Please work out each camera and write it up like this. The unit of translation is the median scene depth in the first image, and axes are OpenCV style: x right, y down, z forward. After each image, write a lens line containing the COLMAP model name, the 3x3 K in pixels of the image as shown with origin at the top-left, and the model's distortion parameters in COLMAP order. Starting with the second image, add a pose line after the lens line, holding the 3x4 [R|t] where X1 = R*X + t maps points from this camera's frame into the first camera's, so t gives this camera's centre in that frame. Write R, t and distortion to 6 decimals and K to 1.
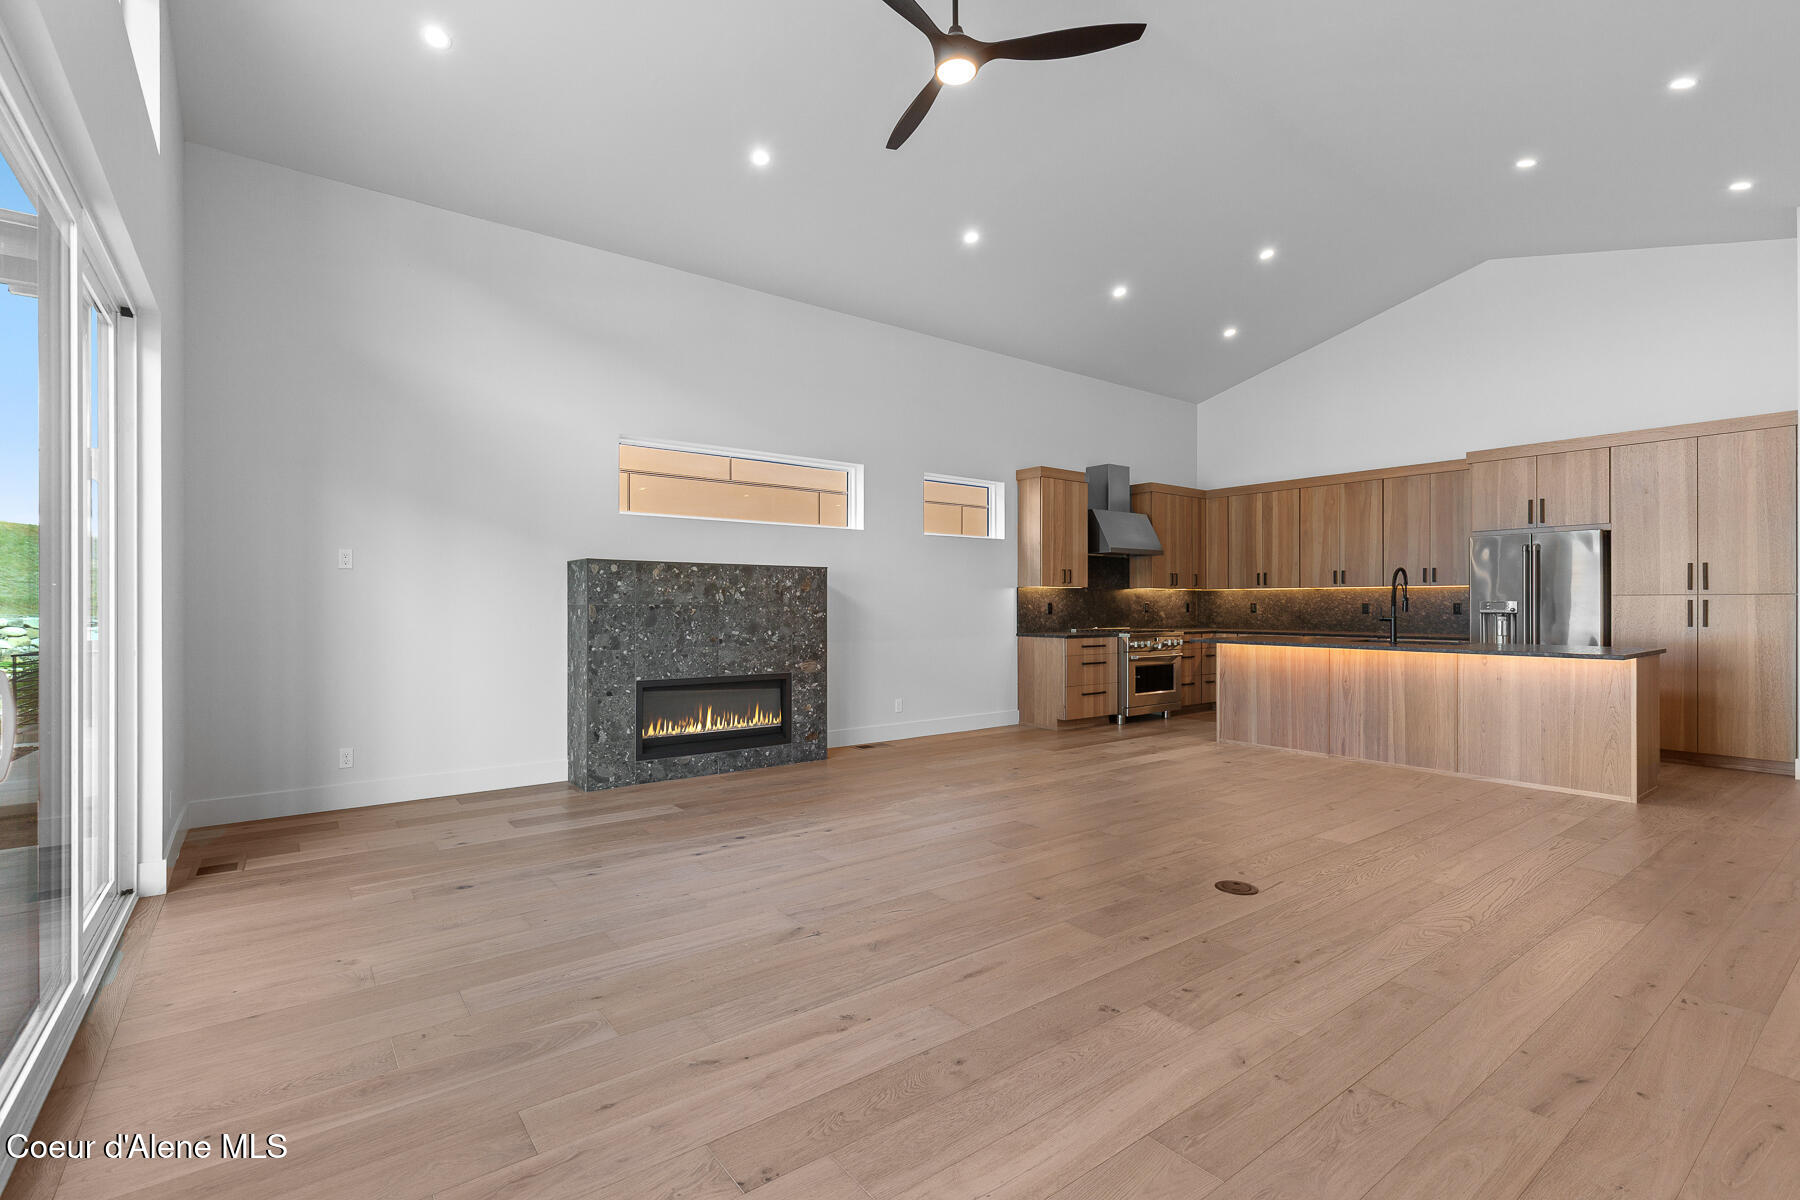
lens RADIAL K [[816.0, 0, 908.0], [0, 816.0, 602.1], [0, 0, 1]] dist [0.012446, -0.004256]
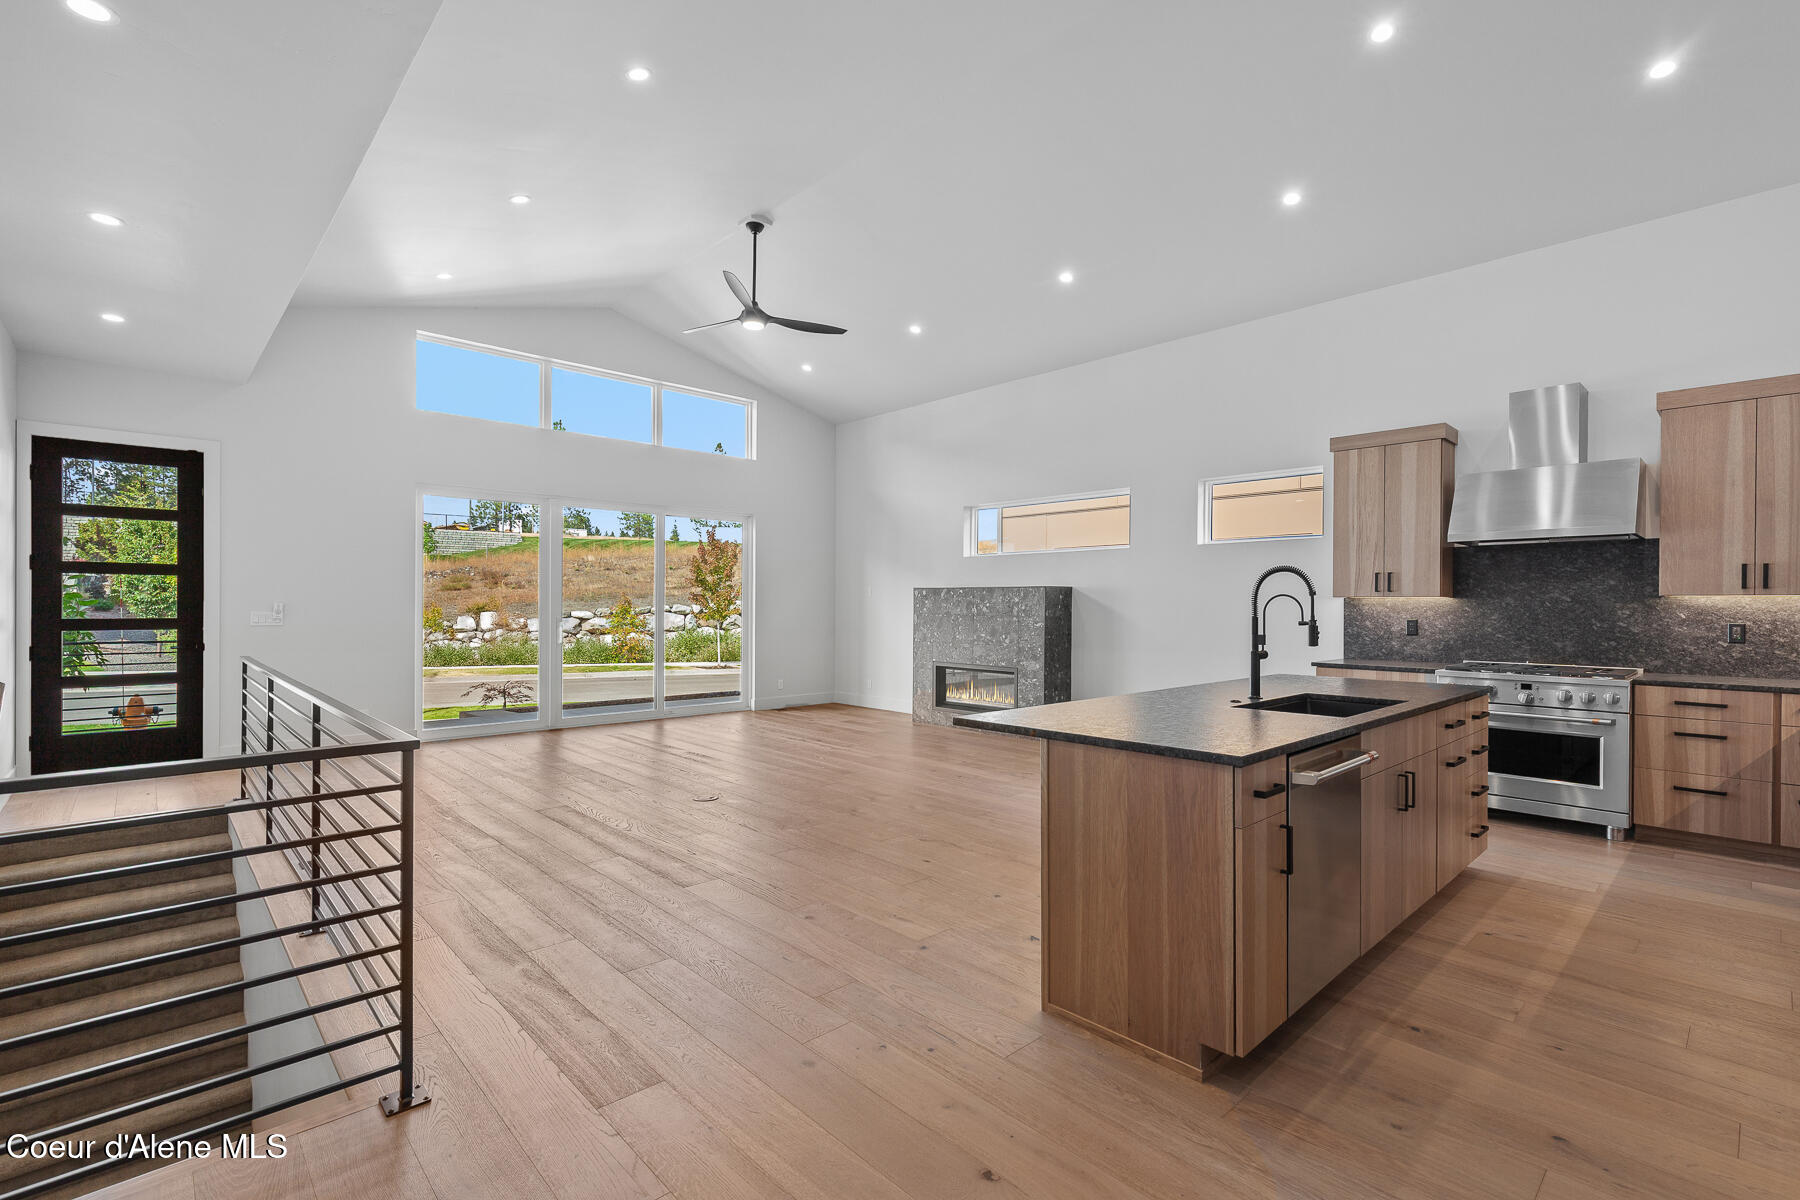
lens RADIAL K [[816.0, 0, 908.4], [0, 816.0, 605.9], [0, 0, 1]] dist [0.012446, -0.004256]
pose [[0.099625, 0.002939, -0.995021, 1.114883], [-0.001040, 0.999995, 0.002850, -0.016376], [0.995025, 0.000751, 0.099627, 0.678835]]
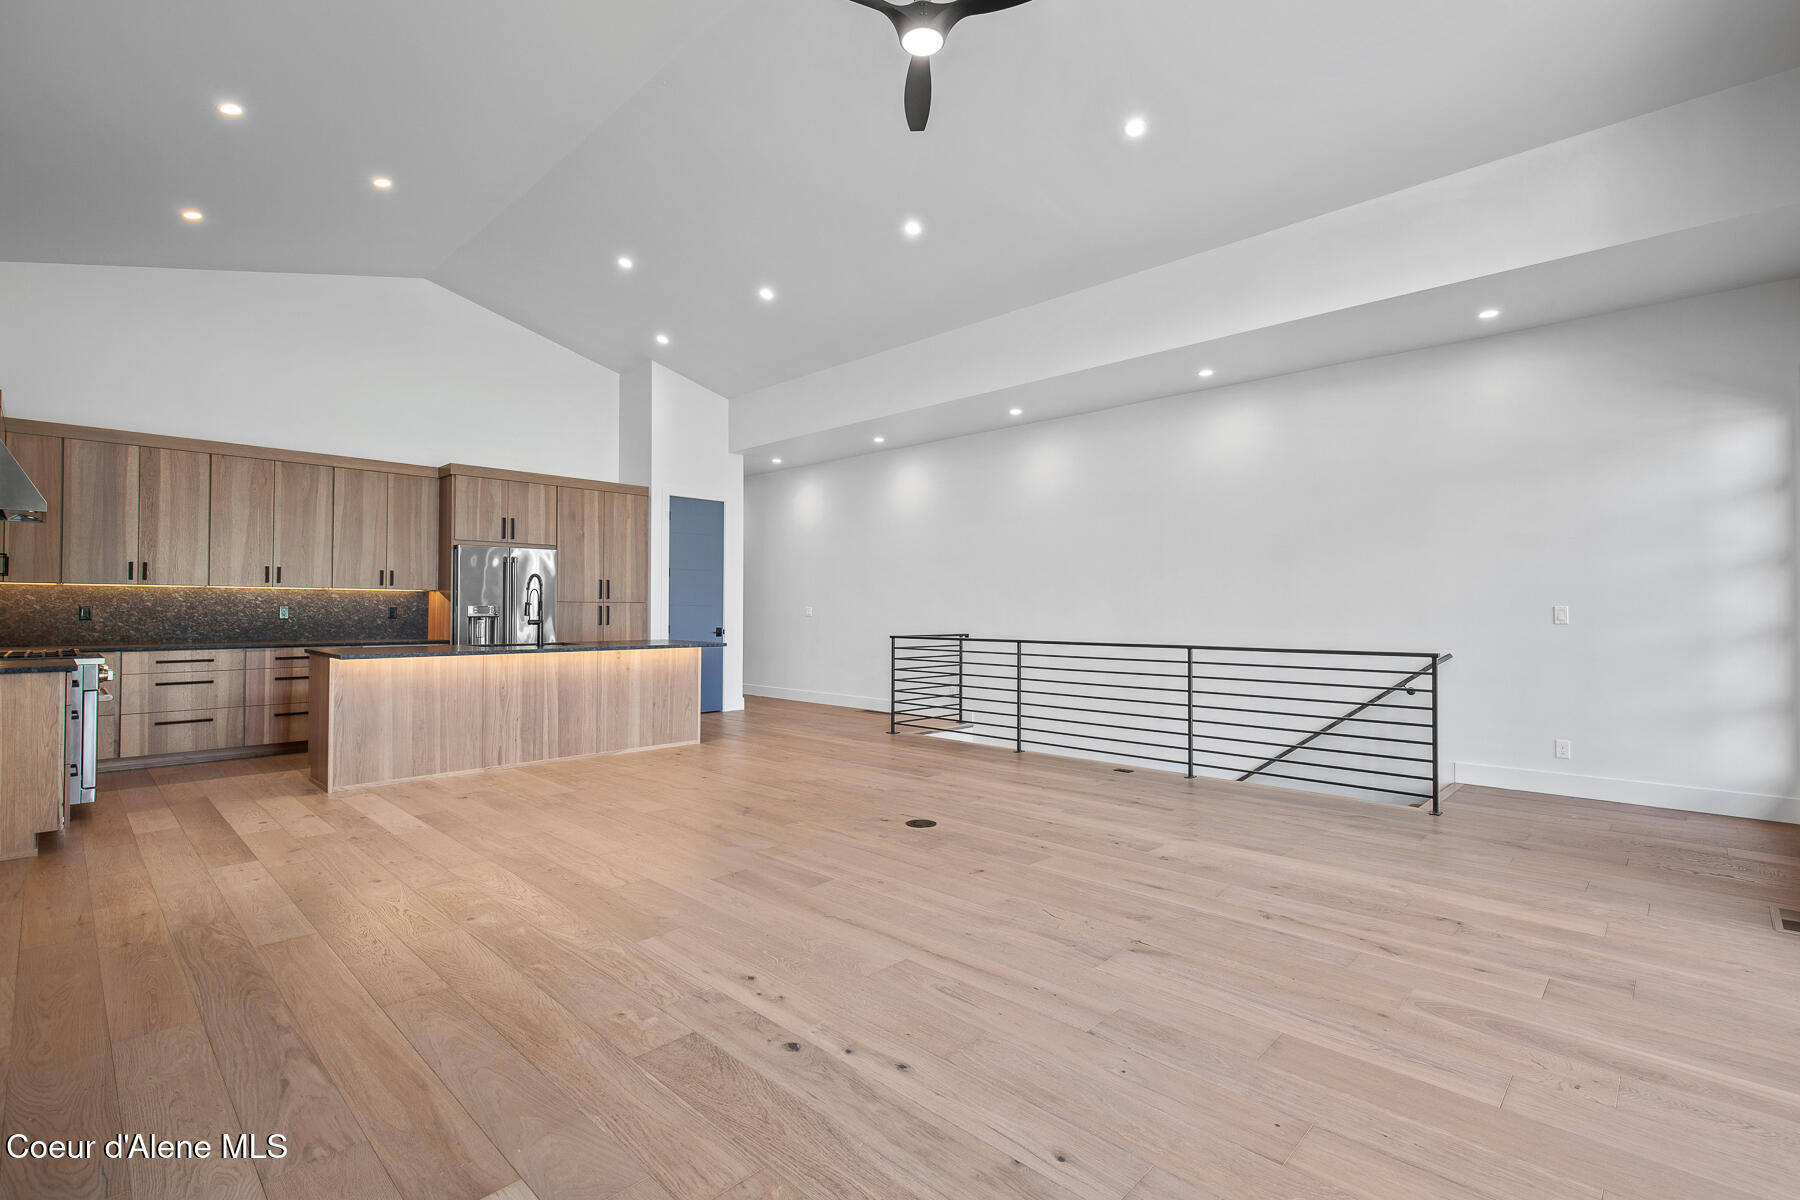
lens RADIAL K [[816.0, 0, 901.8], [0, 816.0, 597.8], [0, 0, 1]] dist [0.012446, -0.004256]
pose [[-0.144467, 0.015648, 0.989386, -0.499418], [-0.005620, 0.999846, -0.016634, 0.003320], [-0.989494, -0.007963, -0.144357, 0.674543]]
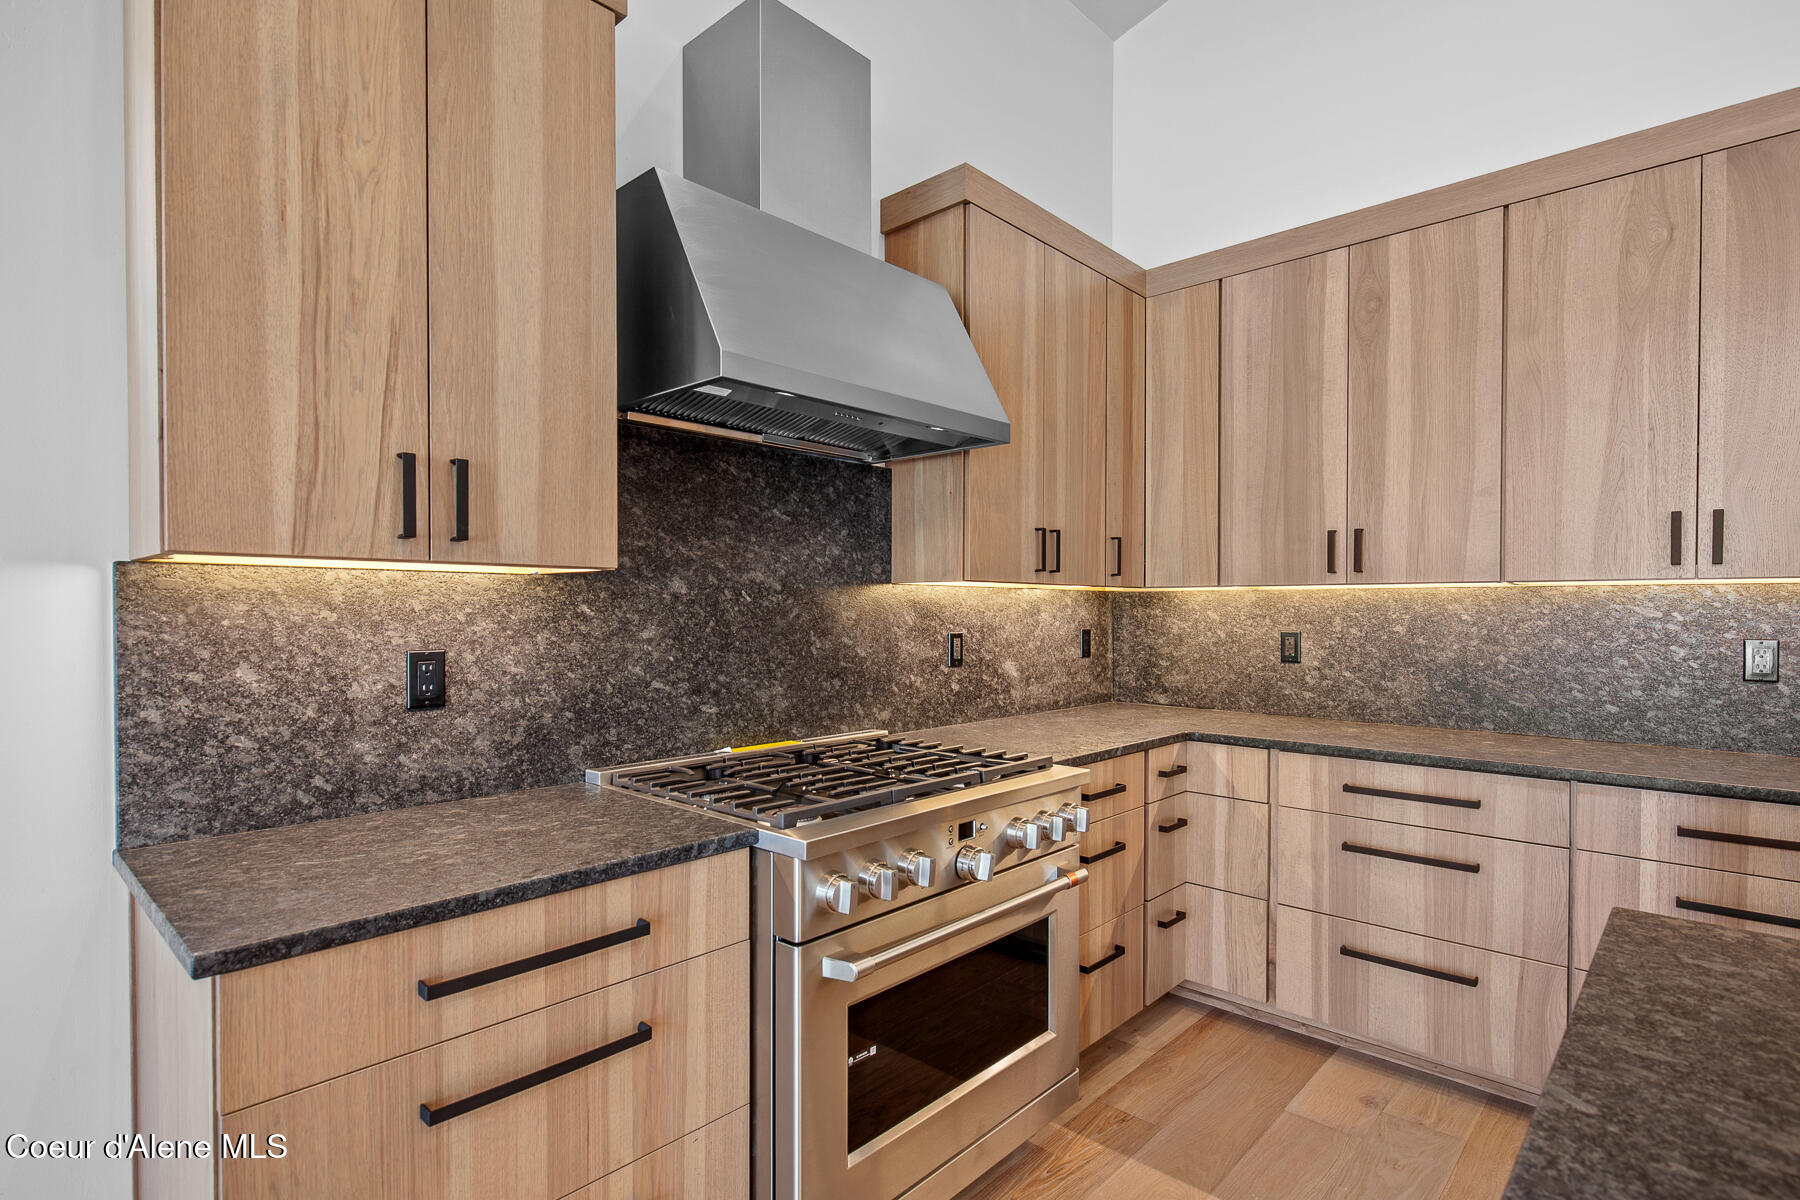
lens RADIAL K [[874.9, 0, 902.4], [0, 874.9, 618.3], [0, 0, 1]] dist [-0.005711, 0.004151]
pose [[0.986576, -0.000194, 0.163304, 0.337084], [-0.002222, 0.999891, 0.014613, -0.013145], [-0.163289, -0.014780, 0.986468, 1.054899]]
